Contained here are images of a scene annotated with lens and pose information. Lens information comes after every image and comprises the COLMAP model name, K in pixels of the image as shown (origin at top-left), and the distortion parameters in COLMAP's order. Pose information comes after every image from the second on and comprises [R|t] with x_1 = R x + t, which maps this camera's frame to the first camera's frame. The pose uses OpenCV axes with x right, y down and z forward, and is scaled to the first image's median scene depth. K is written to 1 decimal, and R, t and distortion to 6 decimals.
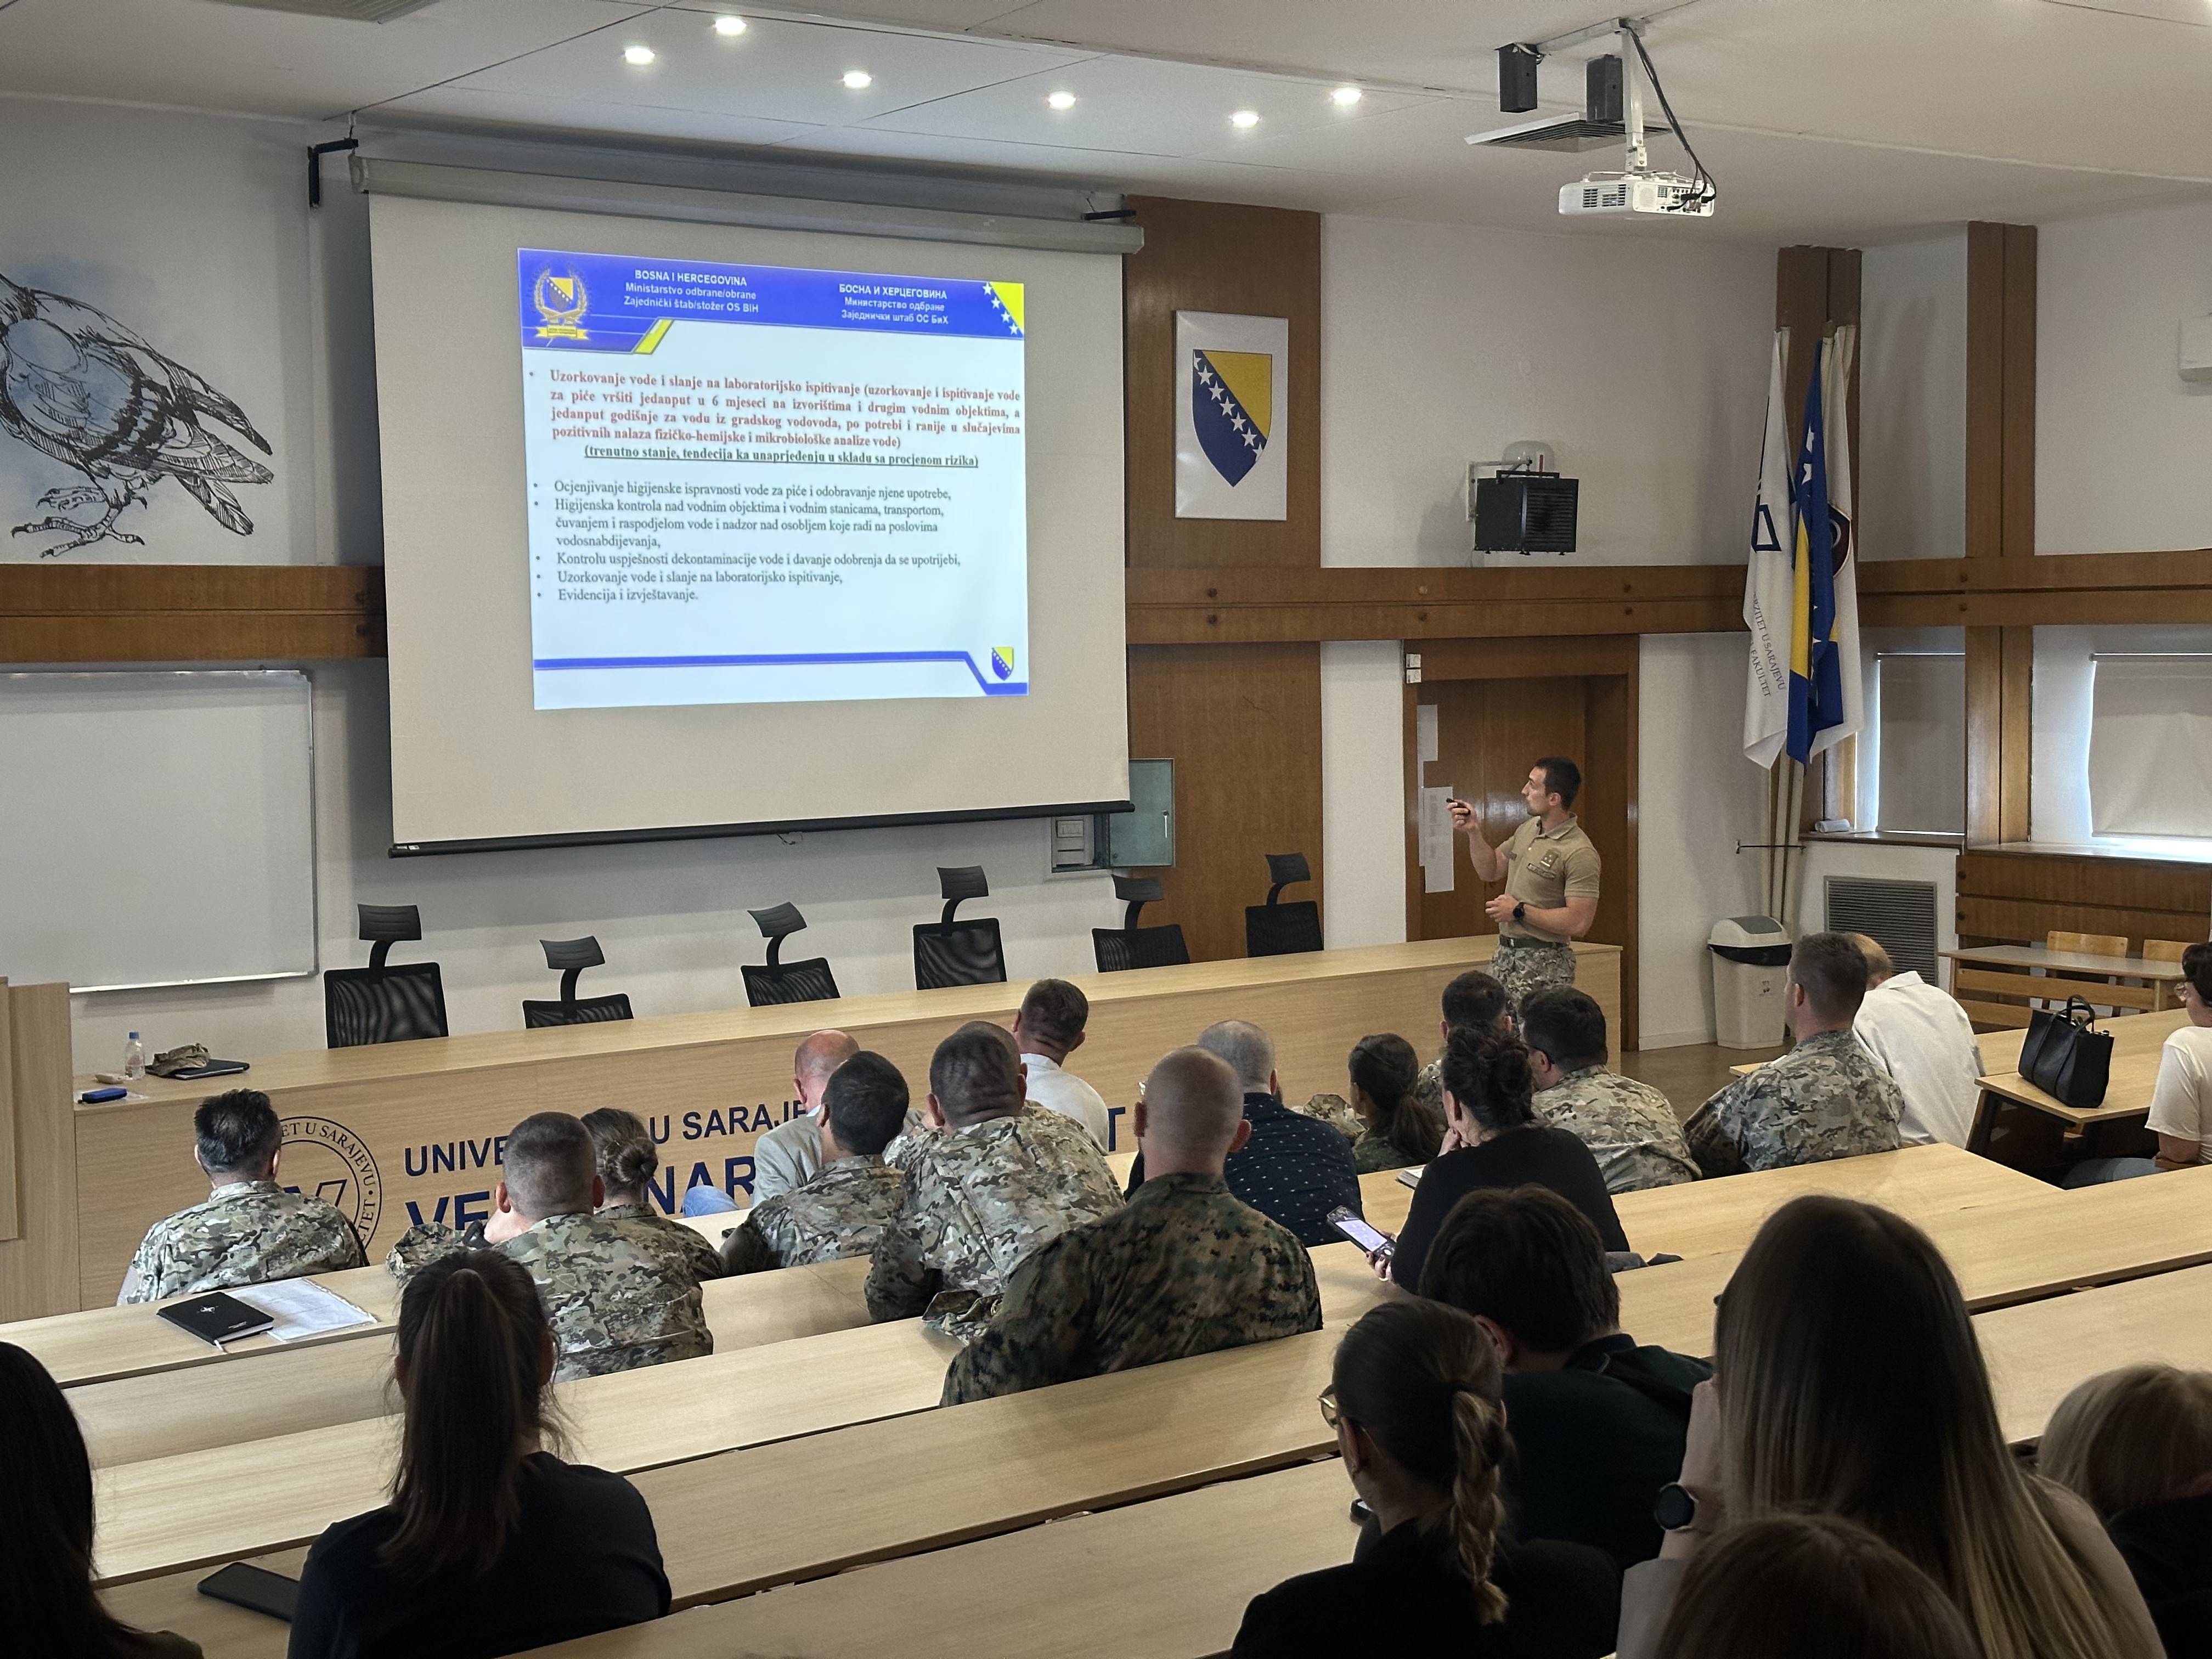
lens RADIAL K [[3072.5, 0, 1105.6], [0, 3072.5, 845.2], [0, 0, 1]] dist [0.134587, 0.000000]
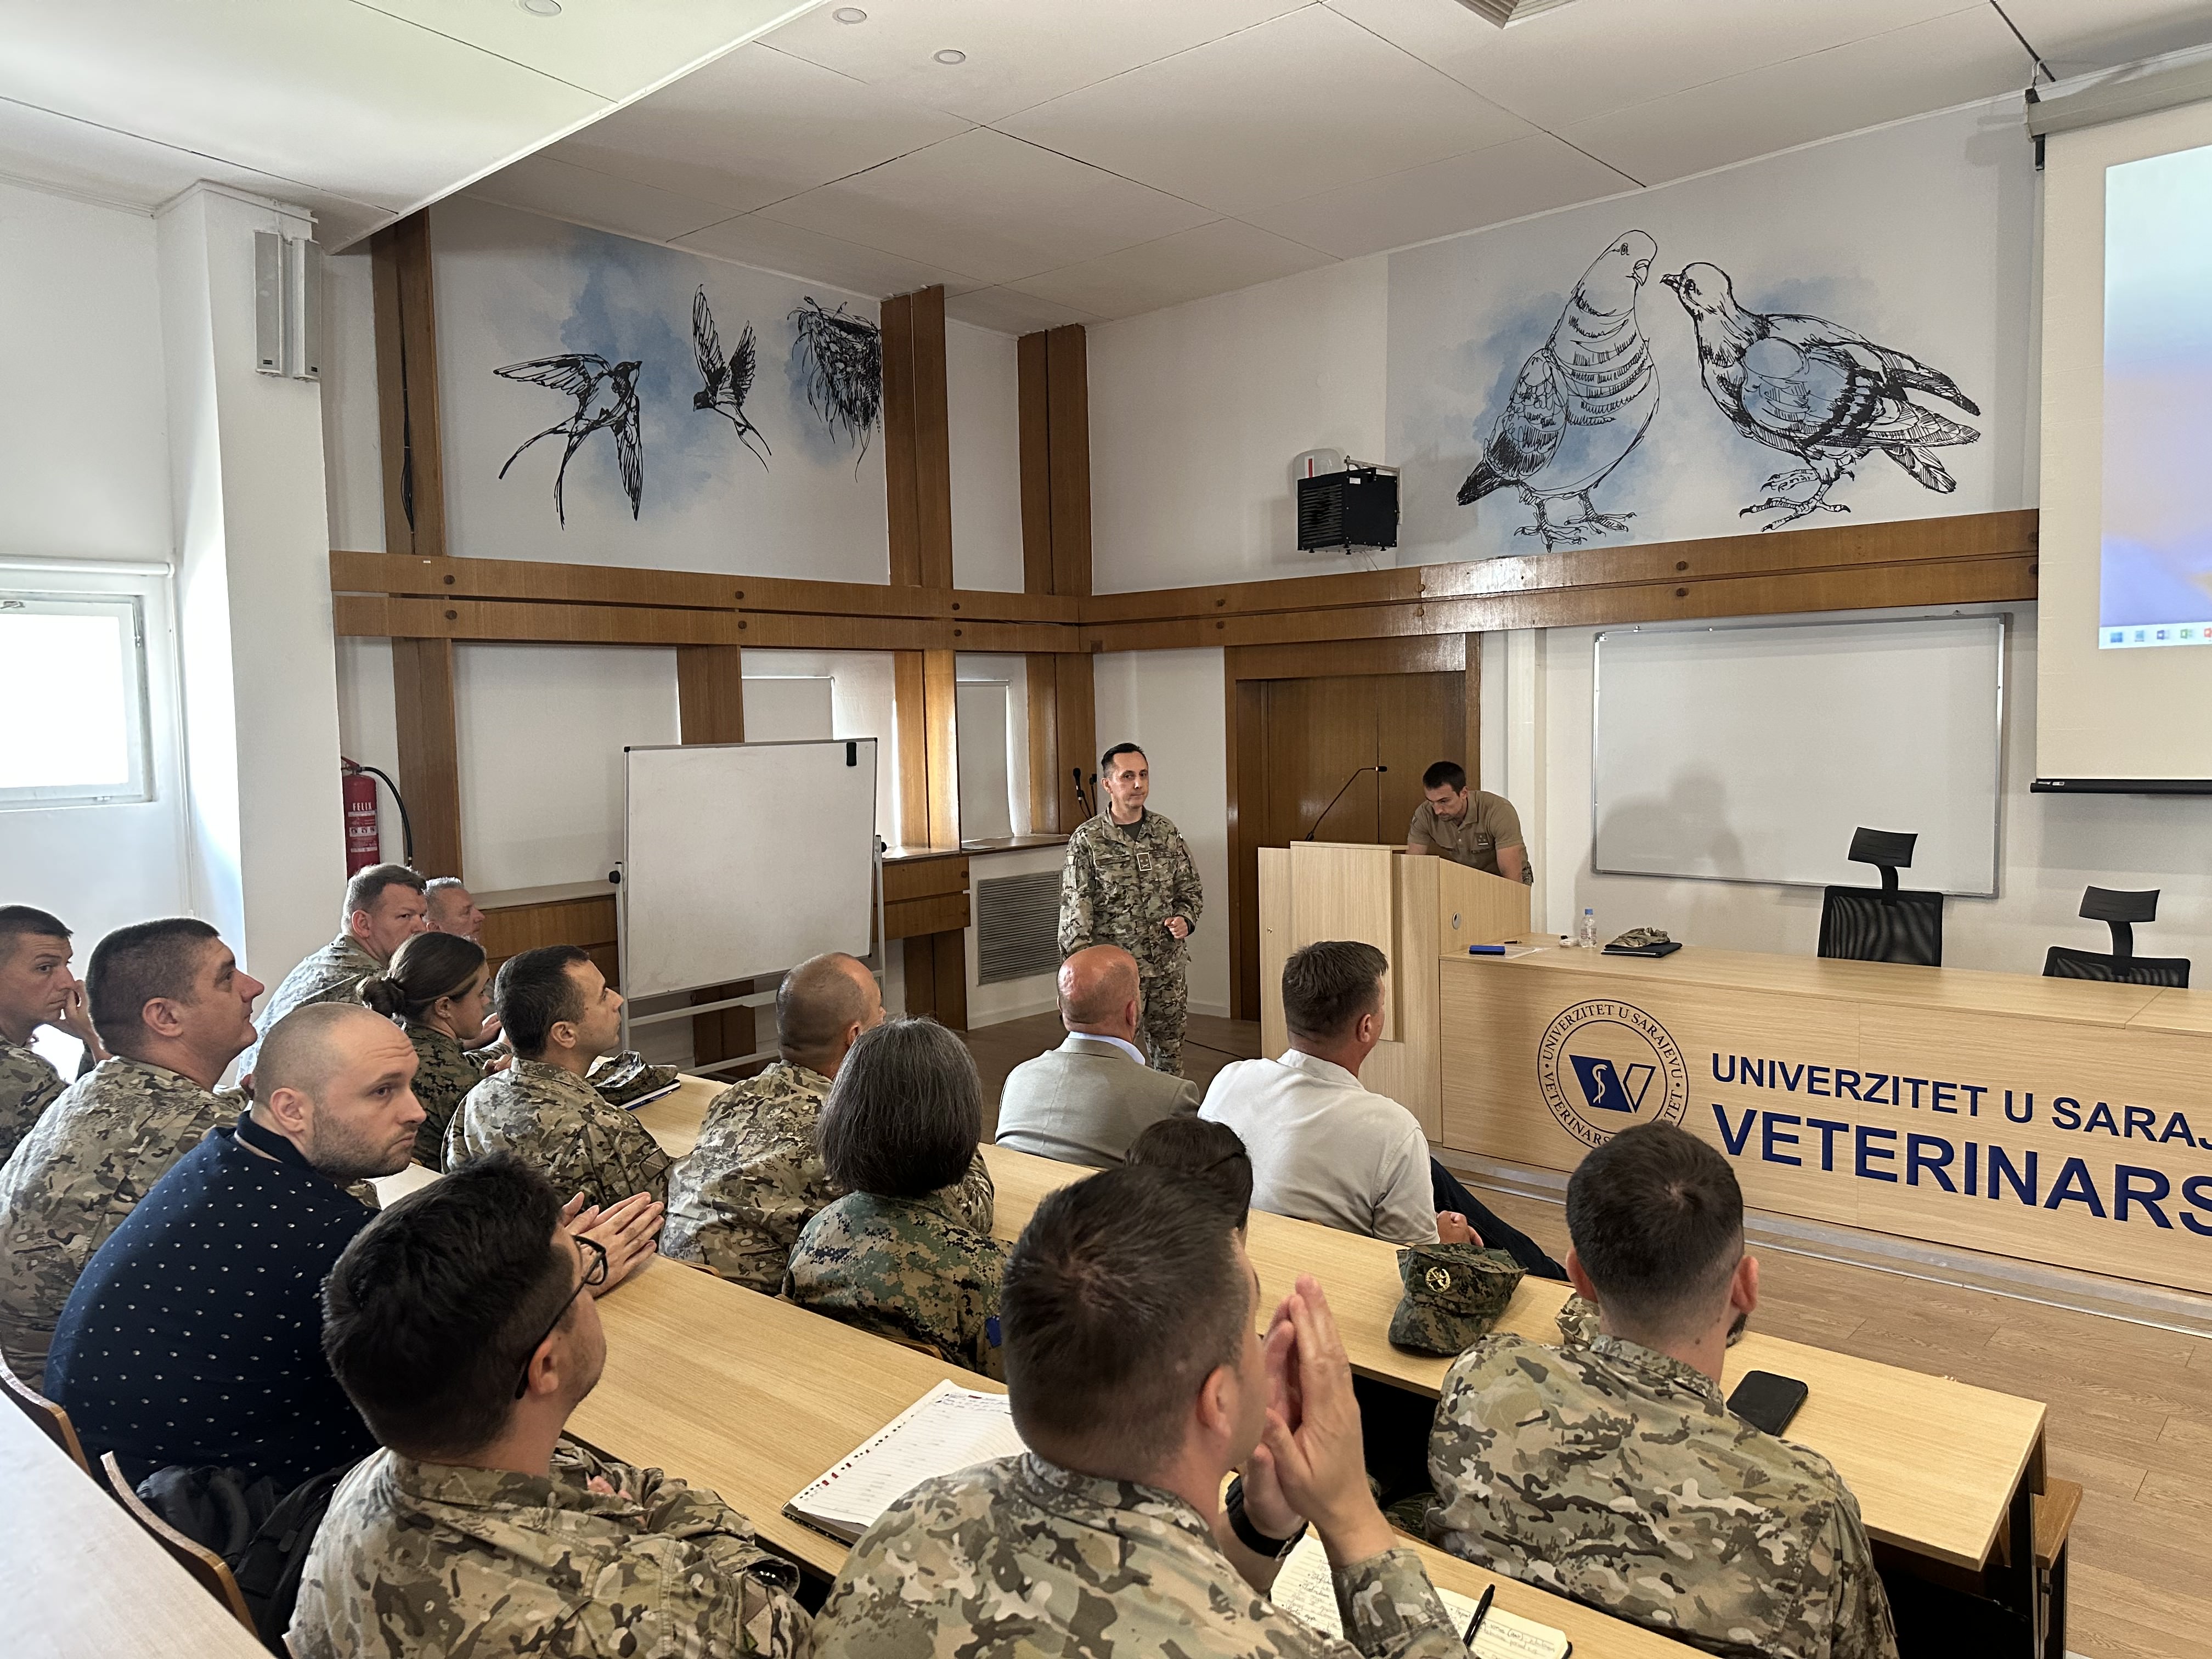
lens RADIAL K [[1552.3, 0, 1120.2], [0, 1552.3, 815.9], [0, 0, 1]] dist [0.066971, -0.088551]
pose [[0.202404, 0.070122, -0.976788, 0.202212], [-0.055144, 0.996667, 0.060122, -0.002689], [0.977748, 0.041695, 0.205597, 0.563235]]
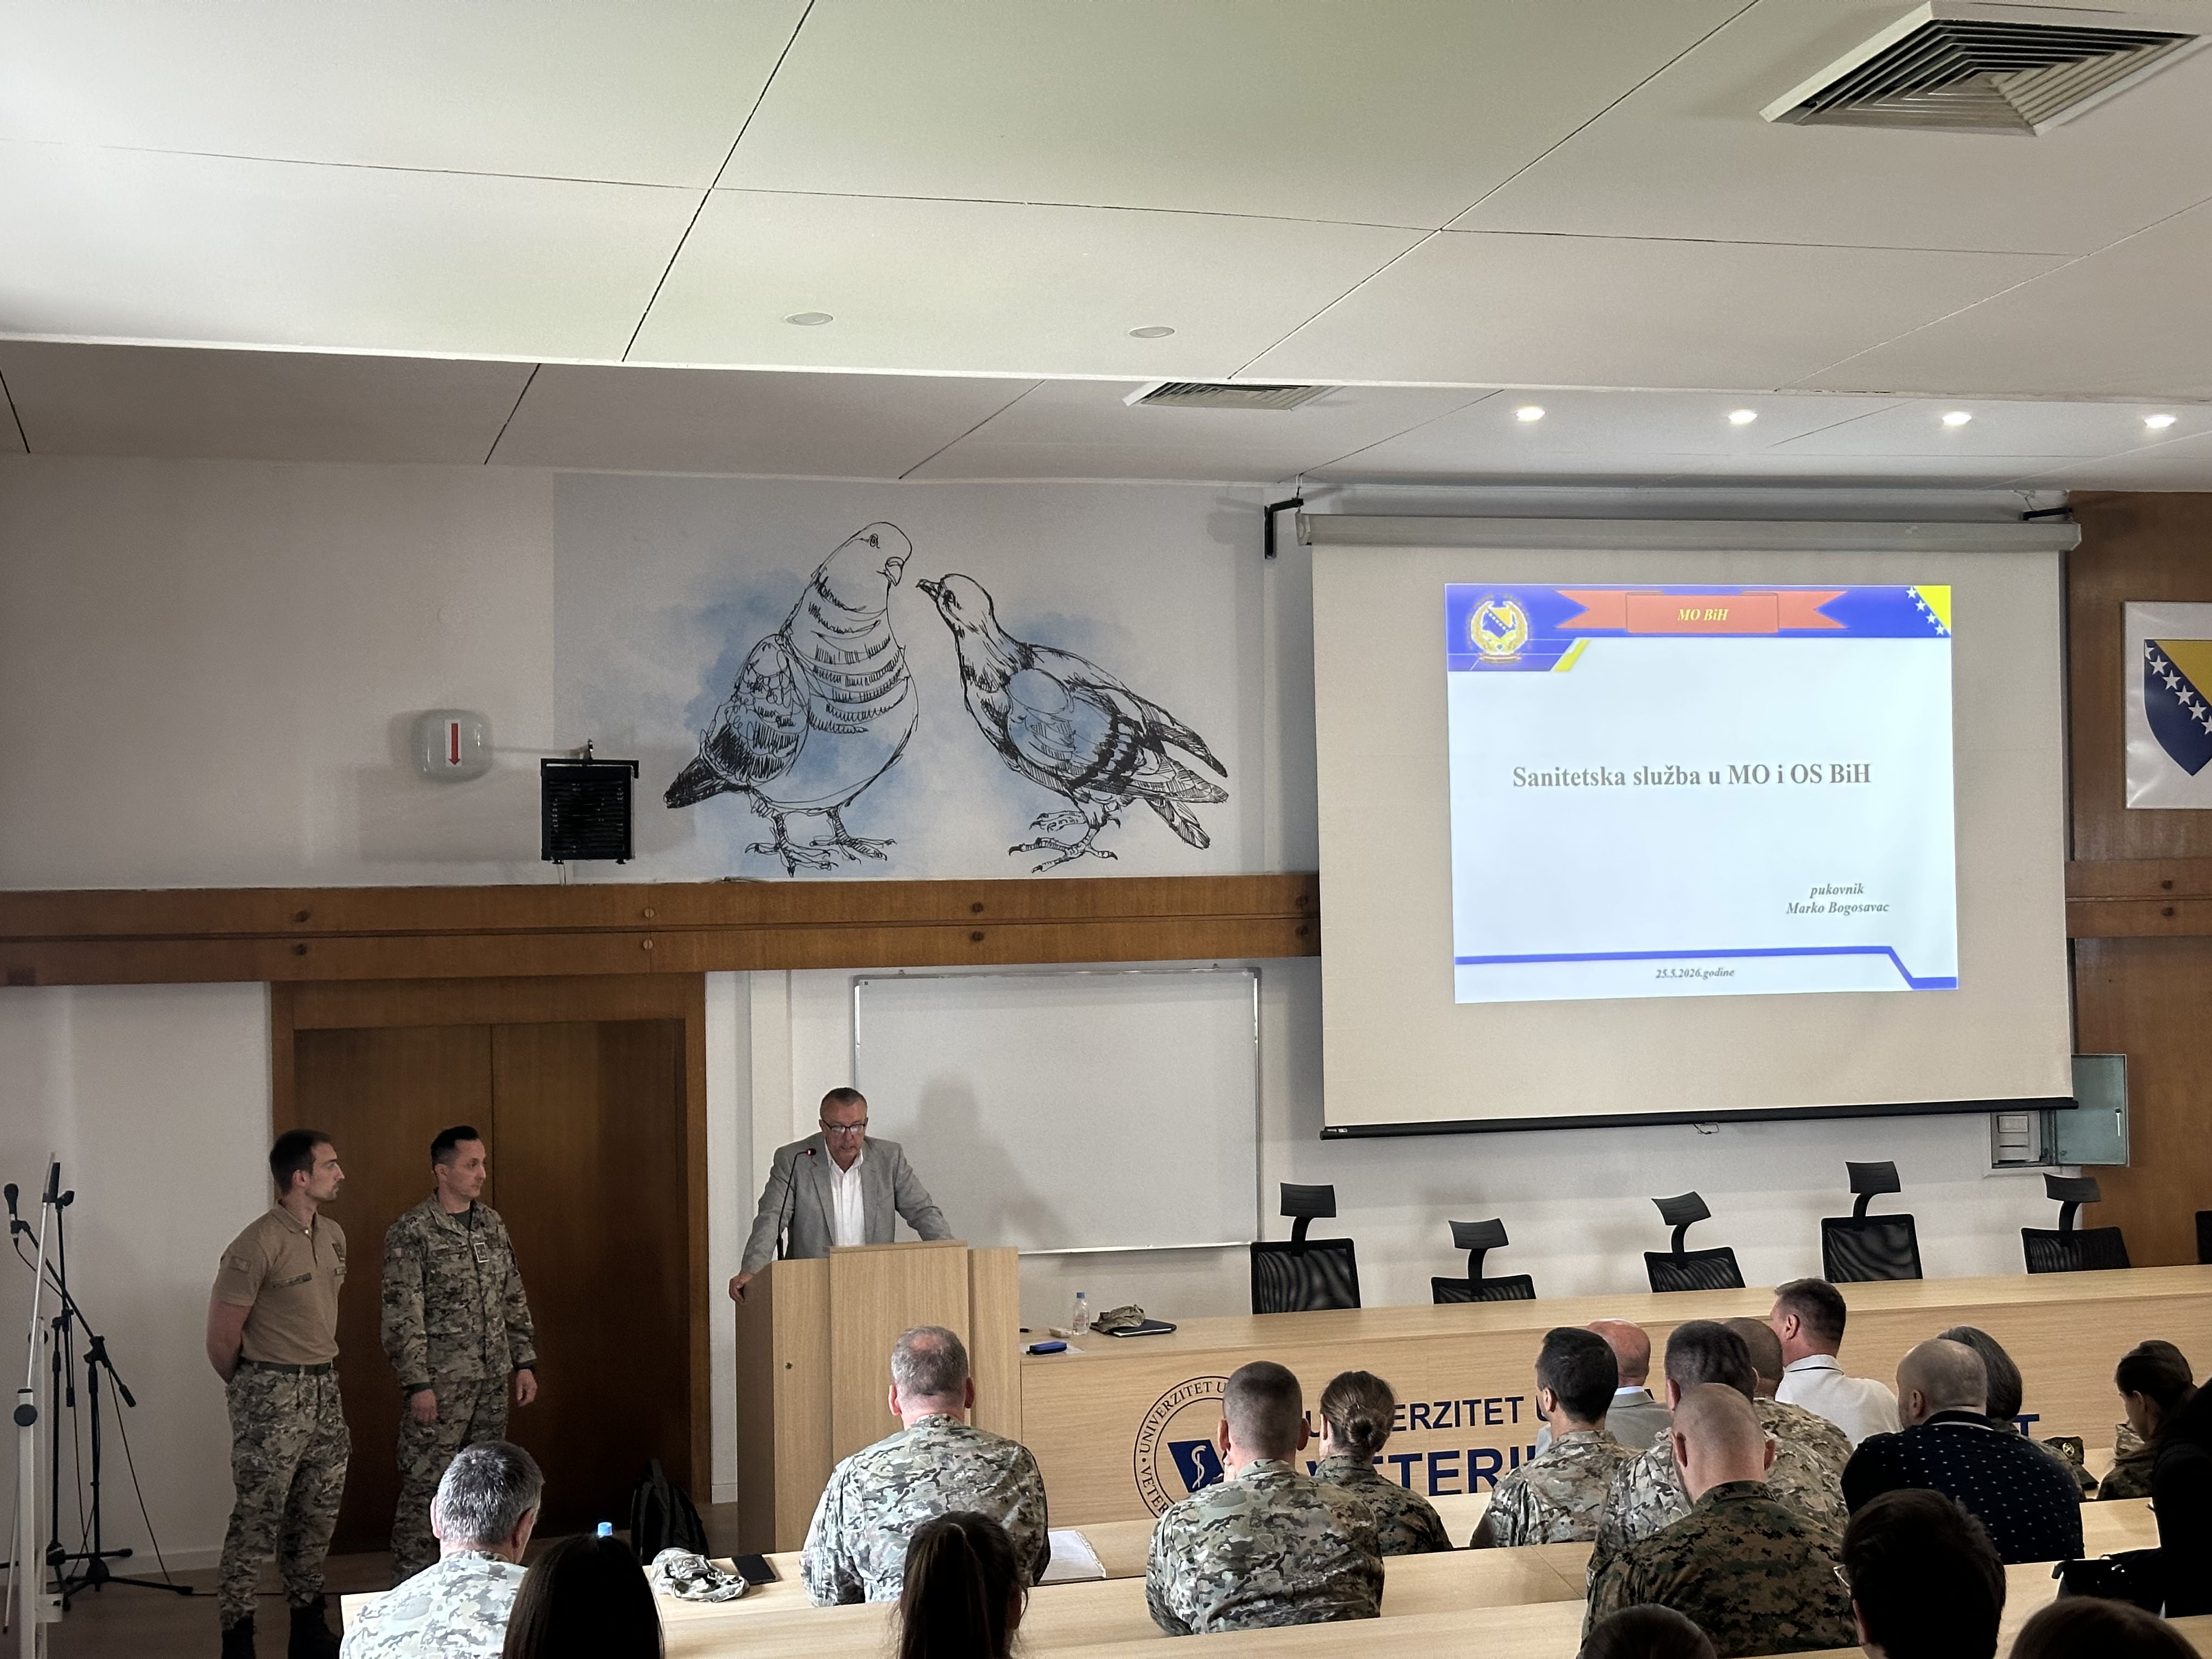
lens RADIAL K [[3072.5, 0, 1116.0], [0, 3072.5, 850.3], [0, 0, 1]] dist [0.134587, 0.000000]
pose [[0.937560, -0.011006, -0.347648, 0.075246], [-0.017844, 0.996661, -0.079677, -0.009265], [0.347364, 0.080905, 0.934234, -0.046974]]
